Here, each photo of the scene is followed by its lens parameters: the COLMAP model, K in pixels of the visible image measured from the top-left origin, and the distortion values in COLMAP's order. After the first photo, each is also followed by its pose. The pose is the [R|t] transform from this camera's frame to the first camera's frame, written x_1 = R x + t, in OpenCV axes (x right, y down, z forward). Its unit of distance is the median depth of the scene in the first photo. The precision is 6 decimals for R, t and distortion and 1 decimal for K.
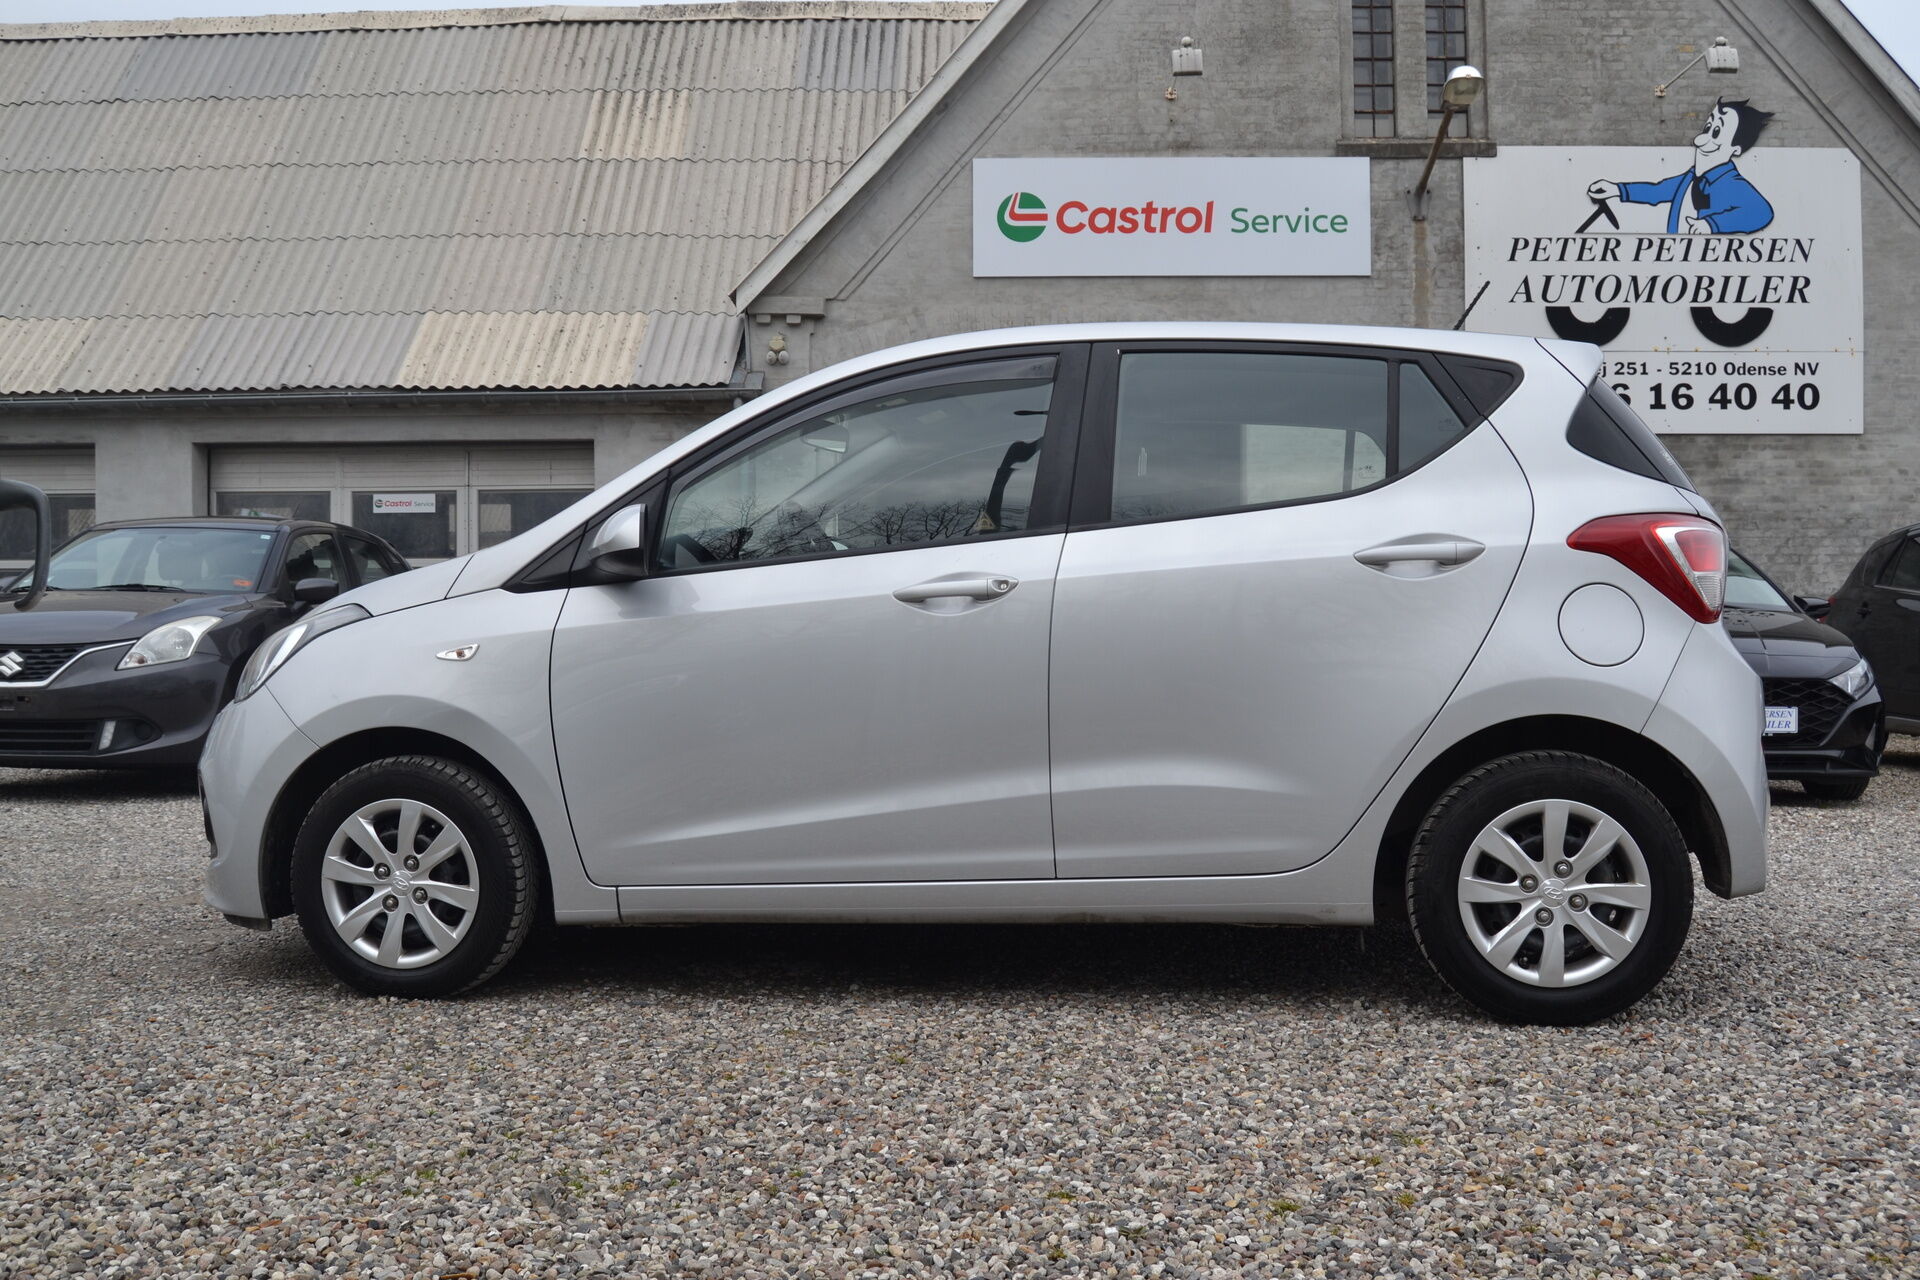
lens RADIAL K [[1705.2, 0, 960.0], [0, 1705.2, 640.0], [0, 0, 1]] dist [-0.097891, 0.051697]
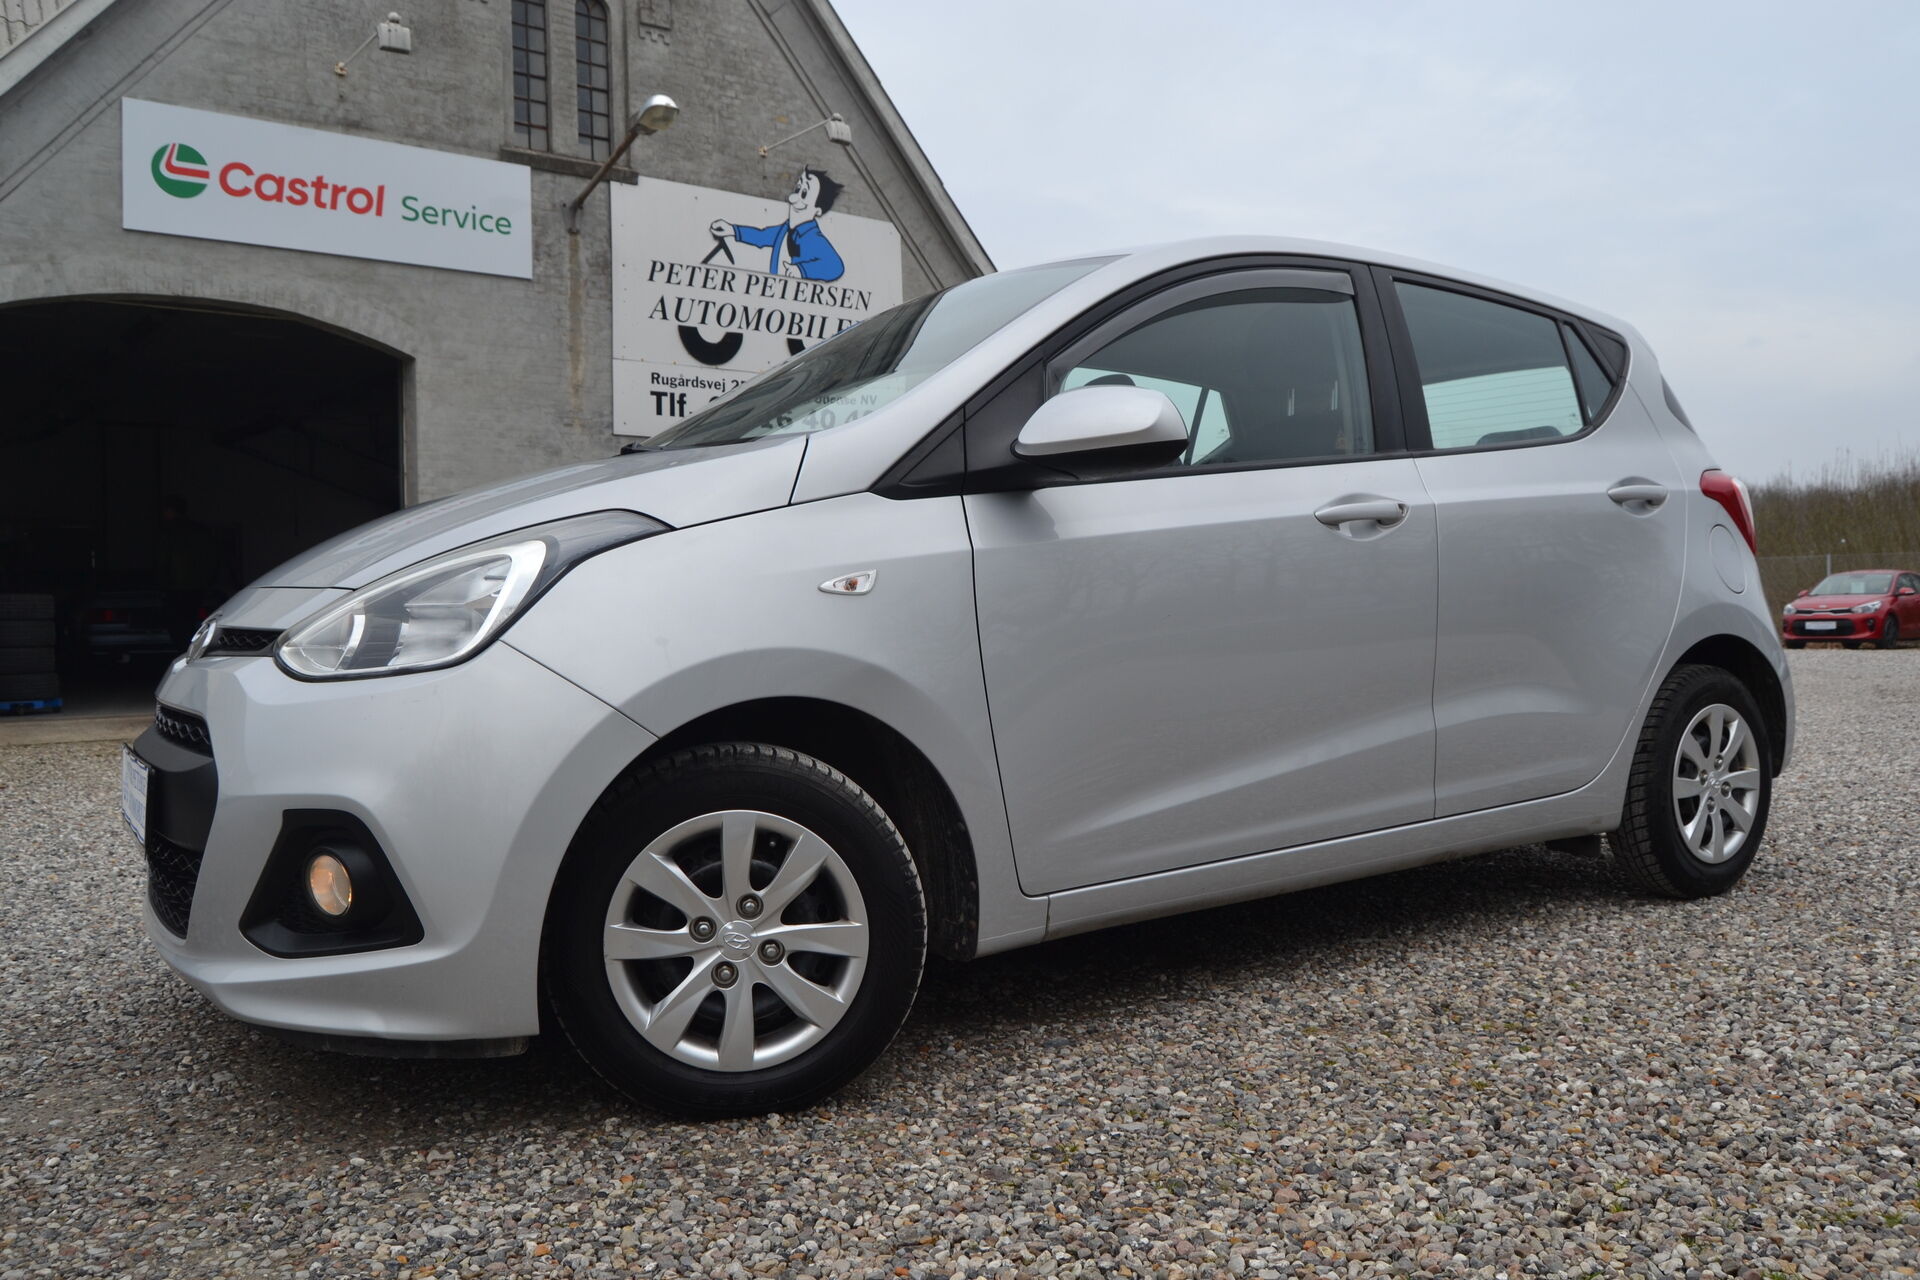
lens RADIAL K [[1497.9, 0, 960.0], [0, 1497.9, 640.0], [0, 0, 1]] dist [-0.108178, 0.046441]
pose [[0.747089, -0.021573, 0.664374, -0.172925], [0.021230, 0.999738, 0.008589, 0.006814], [-0.664385, 0.007688, 0.747351, 0.136877]]
